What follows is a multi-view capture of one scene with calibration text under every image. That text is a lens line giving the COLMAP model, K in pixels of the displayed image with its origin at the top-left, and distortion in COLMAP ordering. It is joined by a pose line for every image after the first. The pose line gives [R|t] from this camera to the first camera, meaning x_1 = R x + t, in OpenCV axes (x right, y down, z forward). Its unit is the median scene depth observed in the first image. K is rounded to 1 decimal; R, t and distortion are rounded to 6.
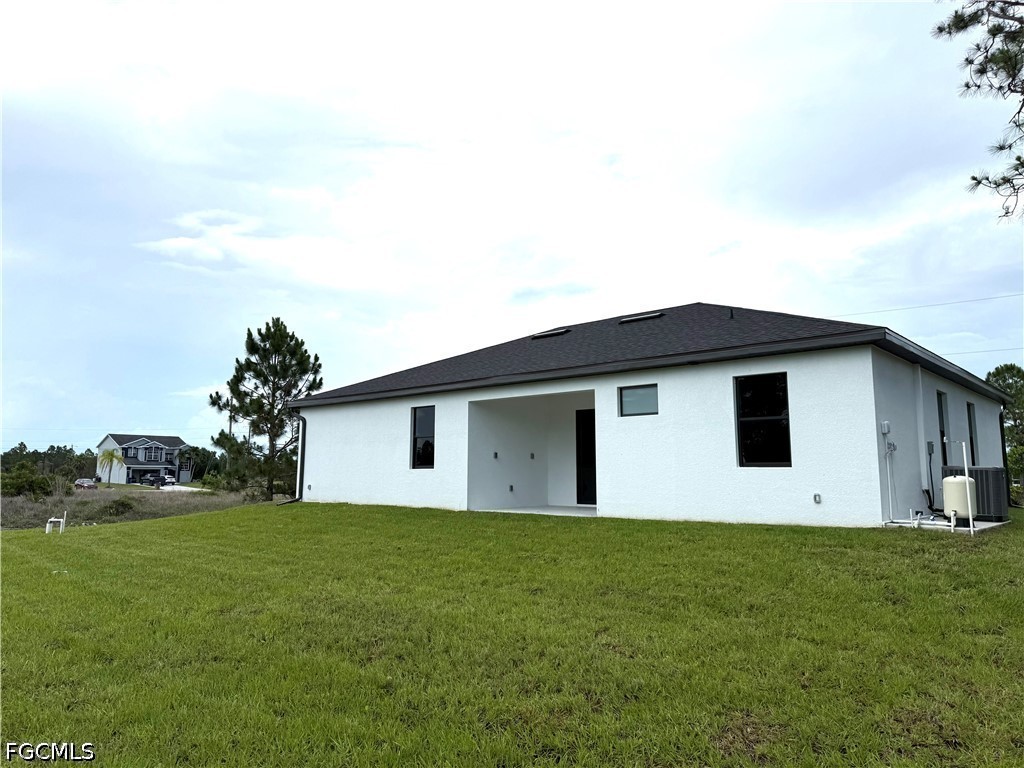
lens RADIAL K [[744.4, 0, 495.5], [0, 744.4, 381.0], [0, 0, 1]] dist [0.070709, 0.000165]
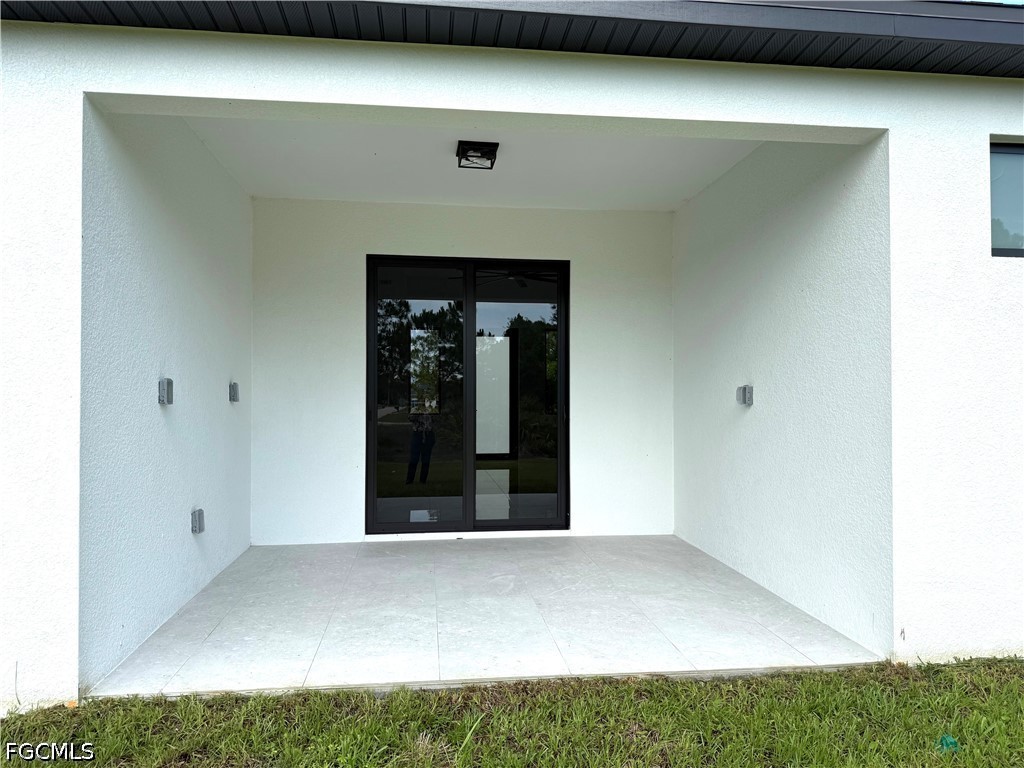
lens RADIAL K [[701.9, 0, 512.0], [0, 701.9, 384.0], [0, 0, 1]] dist [0.053982, -0.001268]
pose [[0.649313, 0.008063, 0.760478, -0.102572], [-0.090657, 0.993635, 0.066870, 0.075294], [-0.755098, -0.112363, 0.645911, 0.814702]]
